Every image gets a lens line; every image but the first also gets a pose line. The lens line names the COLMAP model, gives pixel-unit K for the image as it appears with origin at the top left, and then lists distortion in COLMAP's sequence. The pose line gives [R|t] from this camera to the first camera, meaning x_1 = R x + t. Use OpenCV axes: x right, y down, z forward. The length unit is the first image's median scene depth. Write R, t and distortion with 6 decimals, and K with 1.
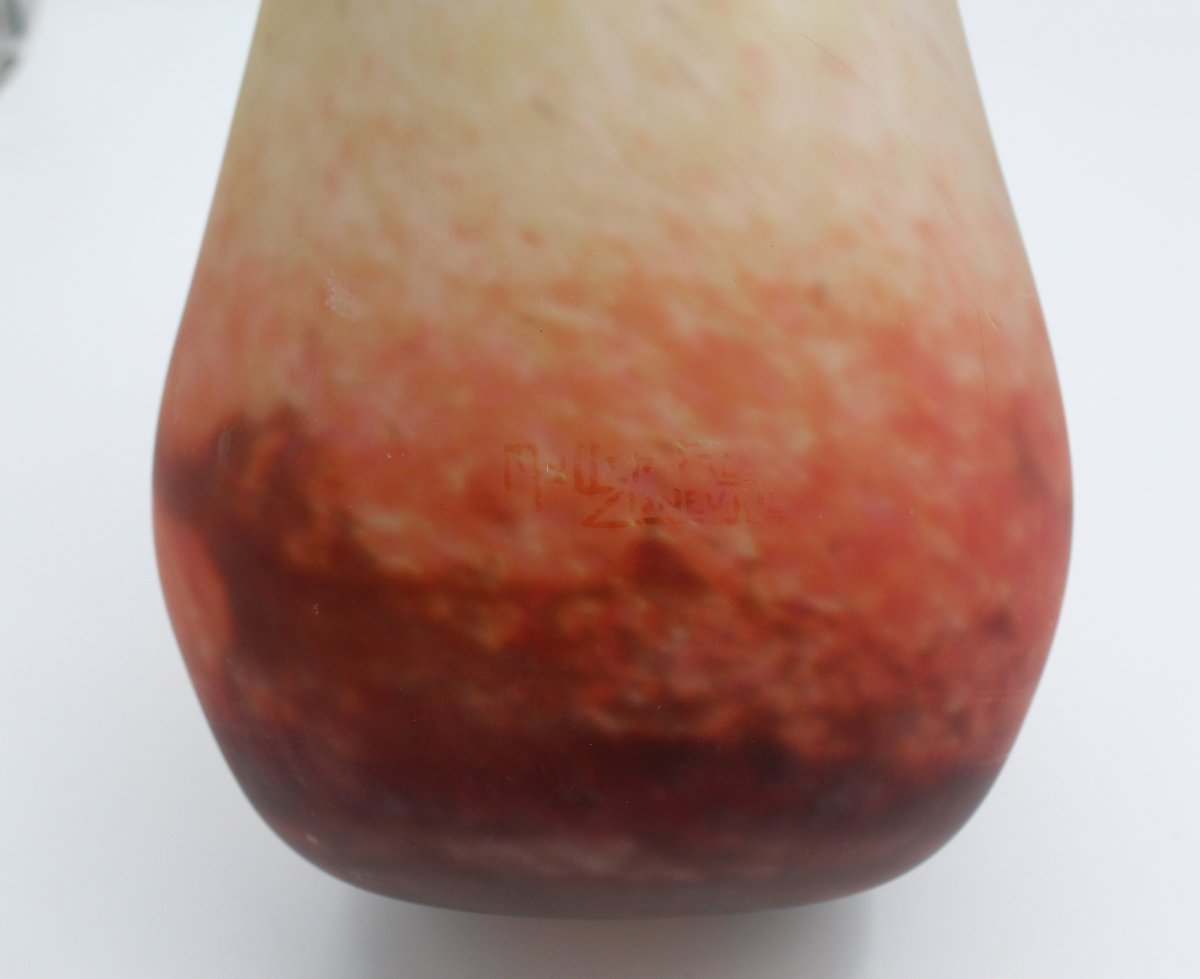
lens RADIAL K [[1676.8, 0, 542.9], [0, 1676.8, 448.1], [0, 0, 1]] dist [0.004041, 0.000000]
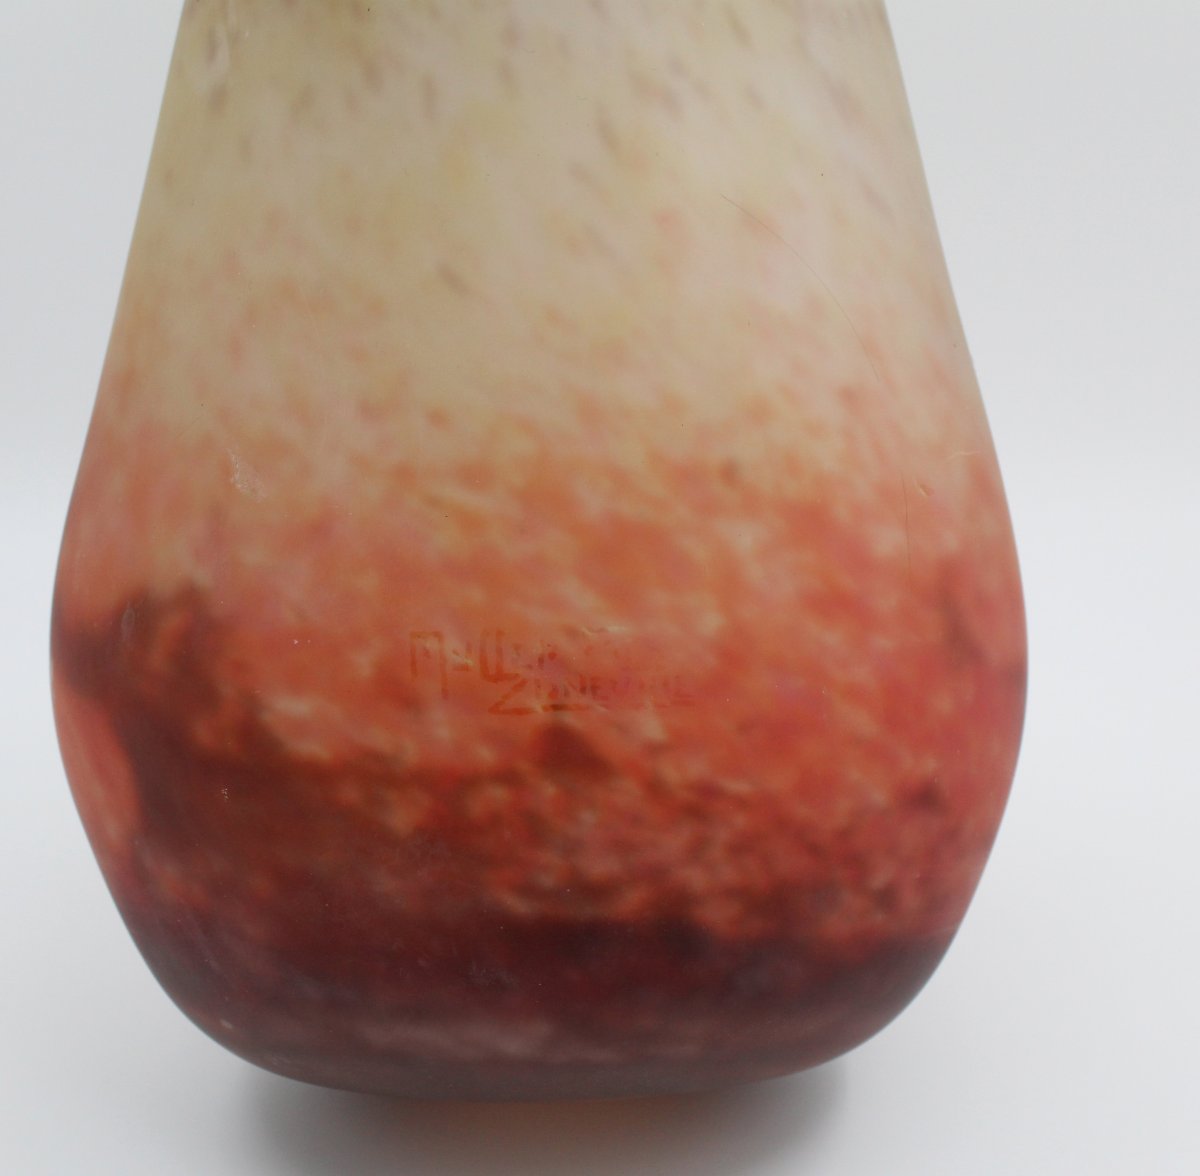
lens RADIAL K [[2342.4, 0, 595.2], [0, 2342.4, 594.0], [0, 0, 1]] dist [-0.098654, 0.000000]
pose [[0.999726, -0.006821, 0.022408, 0.052321], [0.005715, 0.998779, 0.049061, -0.086638], [-0.022715, -0.048919, 0.998544, -0.369519]]
